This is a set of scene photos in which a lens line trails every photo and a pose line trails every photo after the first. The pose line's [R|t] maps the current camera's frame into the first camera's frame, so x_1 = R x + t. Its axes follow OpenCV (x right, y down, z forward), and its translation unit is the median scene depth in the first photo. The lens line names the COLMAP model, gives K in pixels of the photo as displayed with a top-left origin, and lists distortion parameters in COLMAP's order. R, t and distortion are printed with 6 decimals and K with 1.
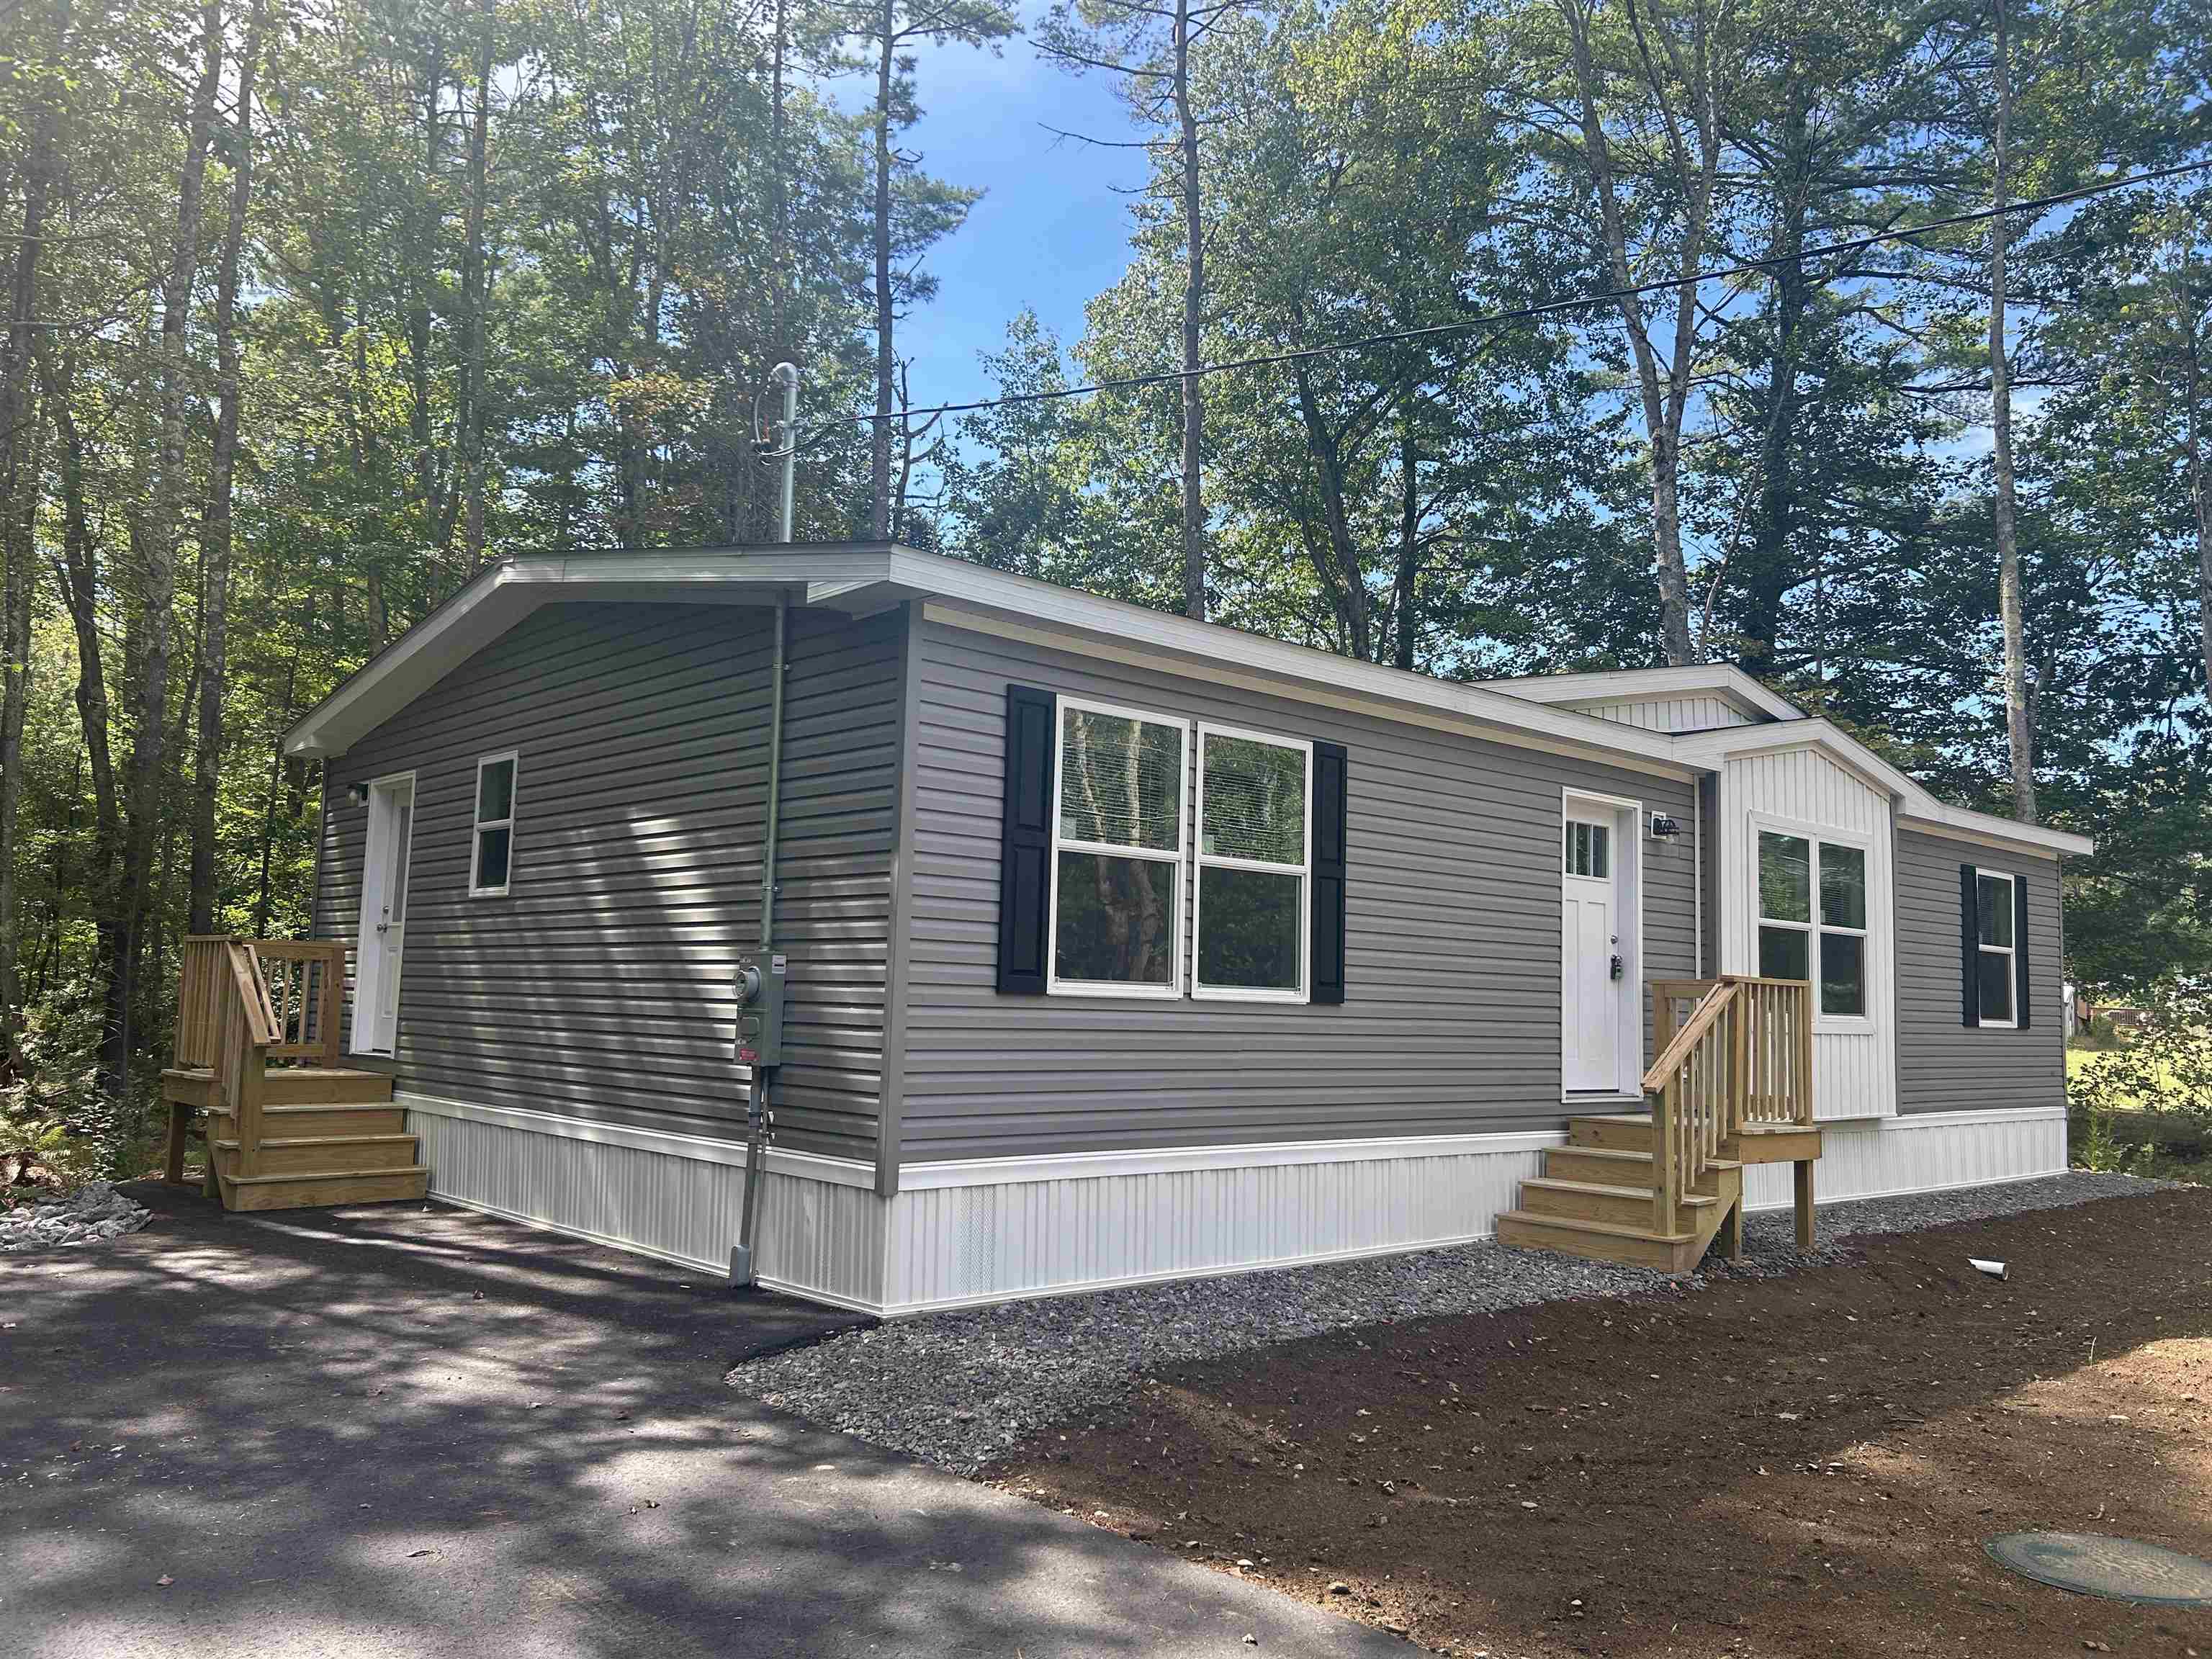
lens RADIAL K [[1669.6, 0, 1106.0], [0, 1669.6, 829.5], [0, 0, 1]] dist [0.069629, -0.073447]
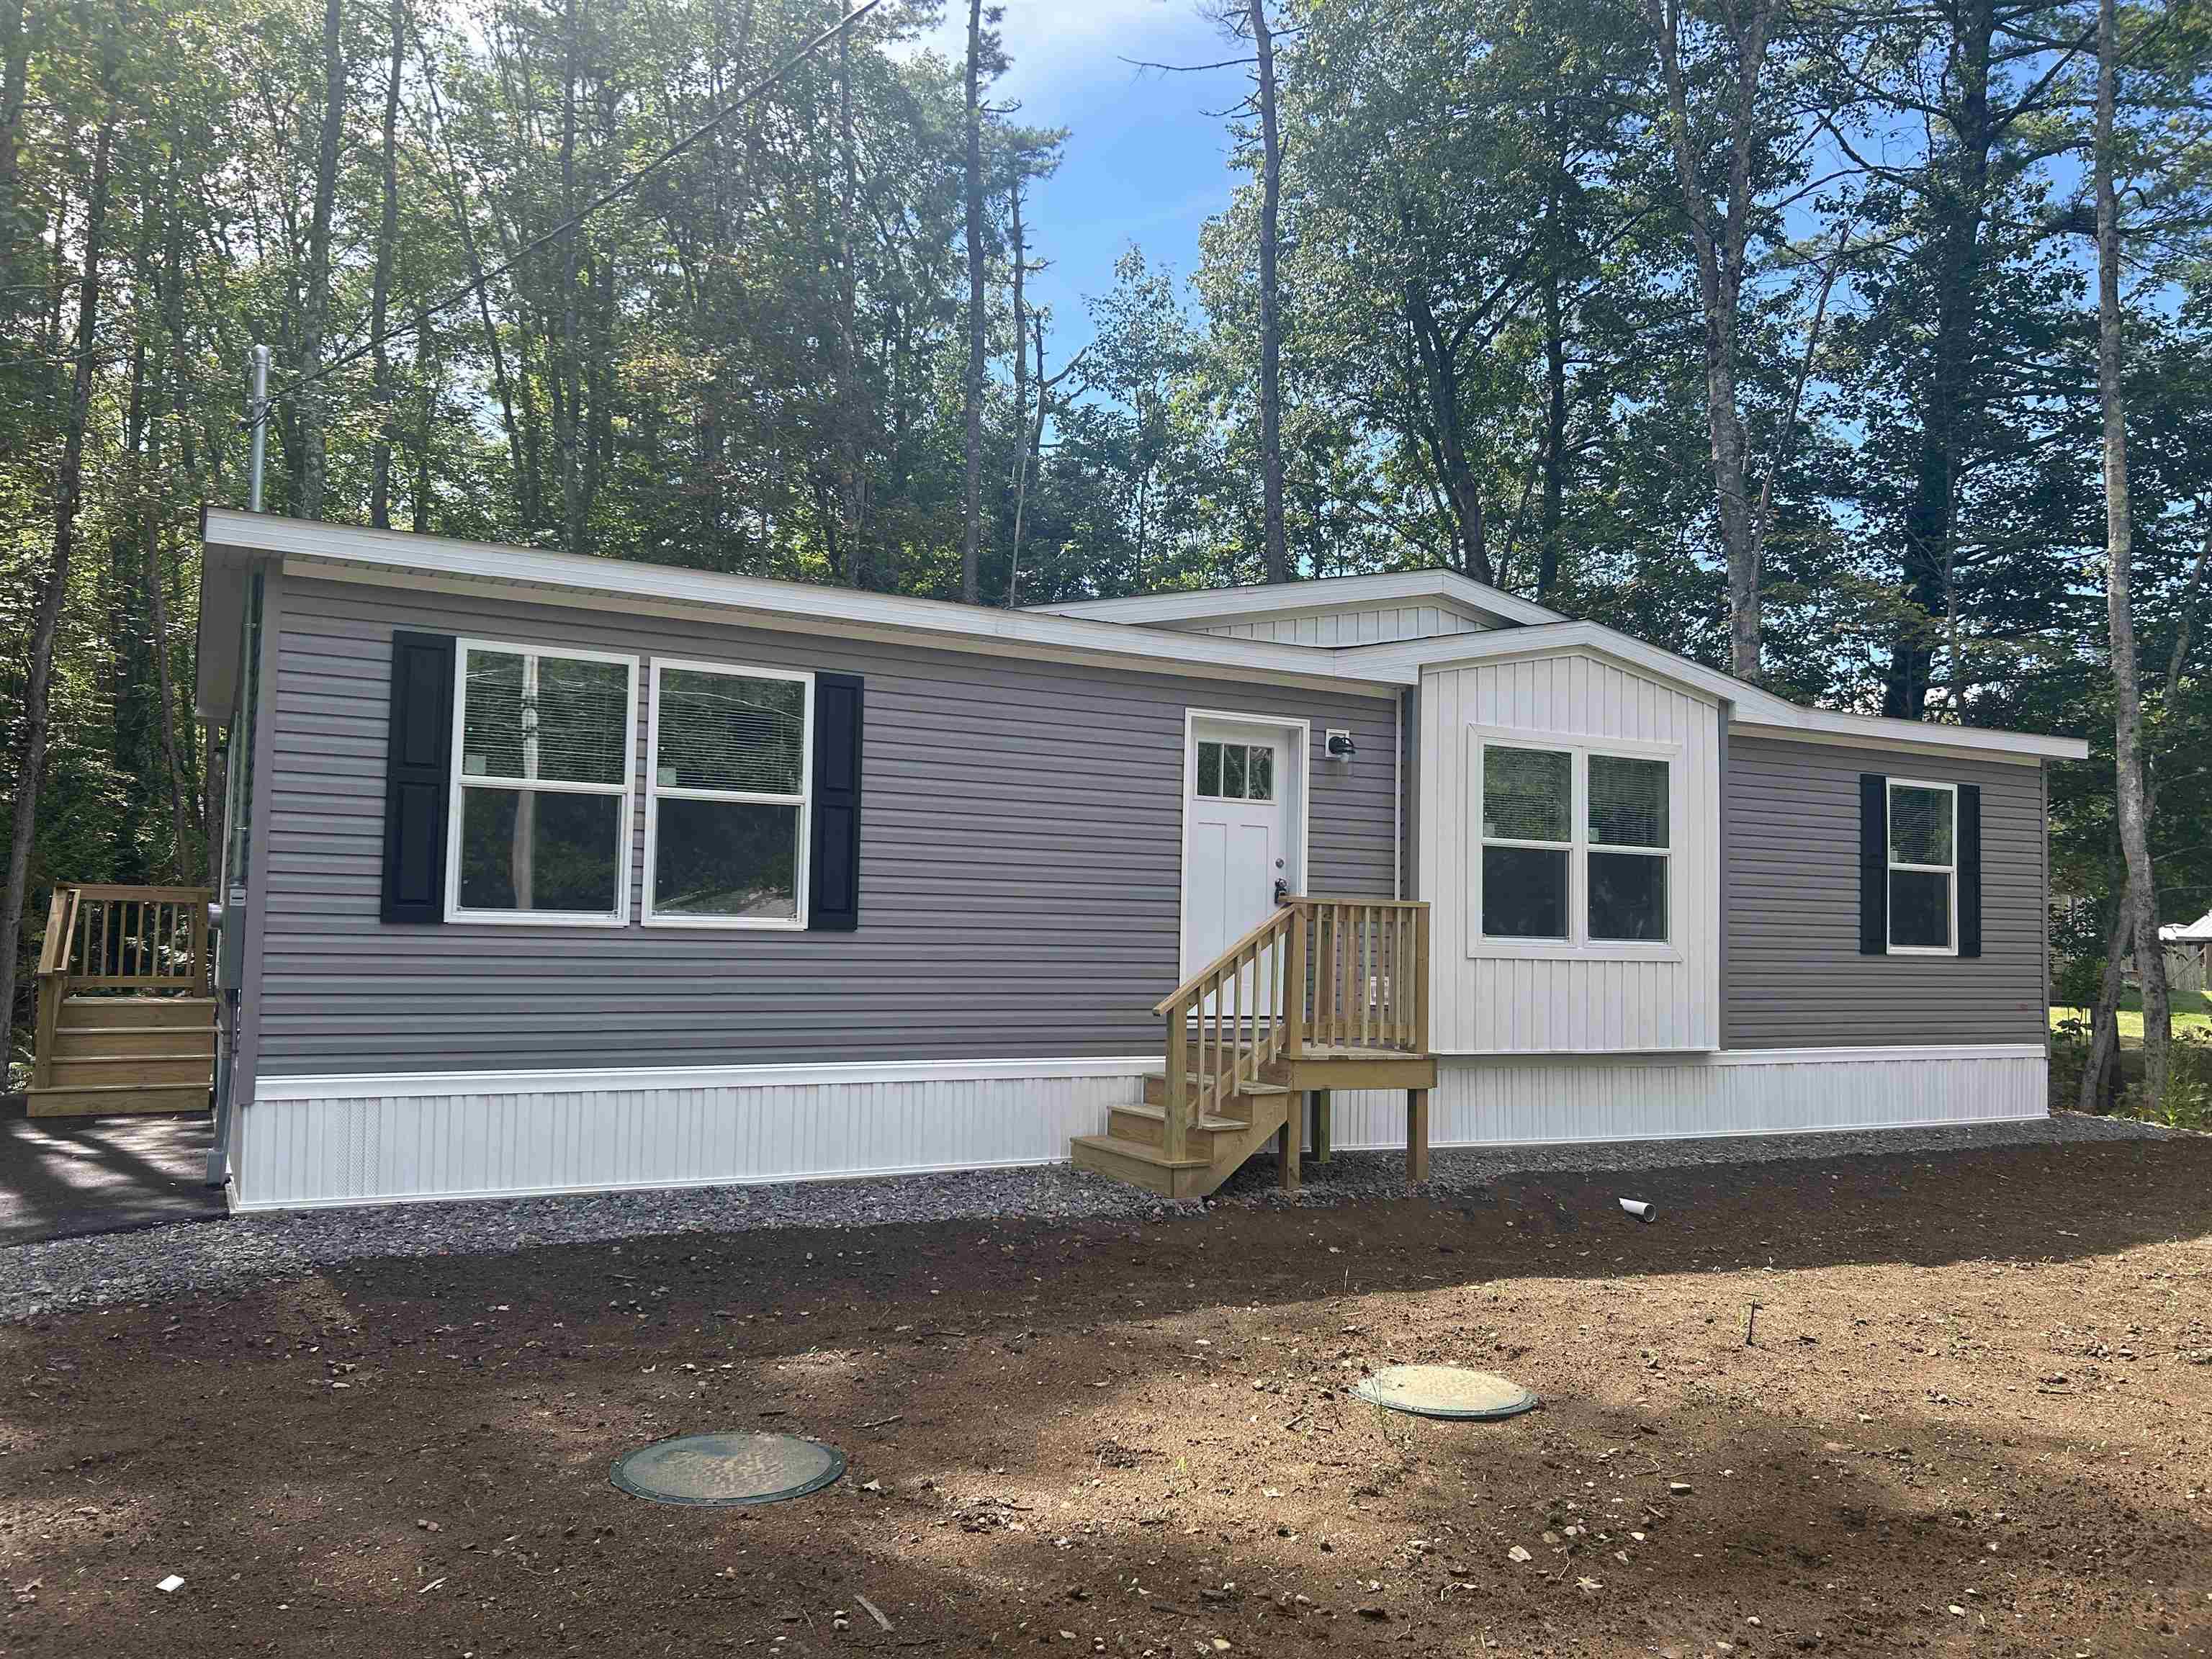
lens RADIAL K [[1664.4, 0, 1100.2], [0, 1664.4, 835.3], [0, 0, 1]] dist [0.138335, -0.302676]
pose [[0.972131, -0.022753, -0.233331, 0.471315], [0.030998, 0.999016, 0.031729, 0.017191], [0.232379, -0.038078, 0.971880, 0.043819]]
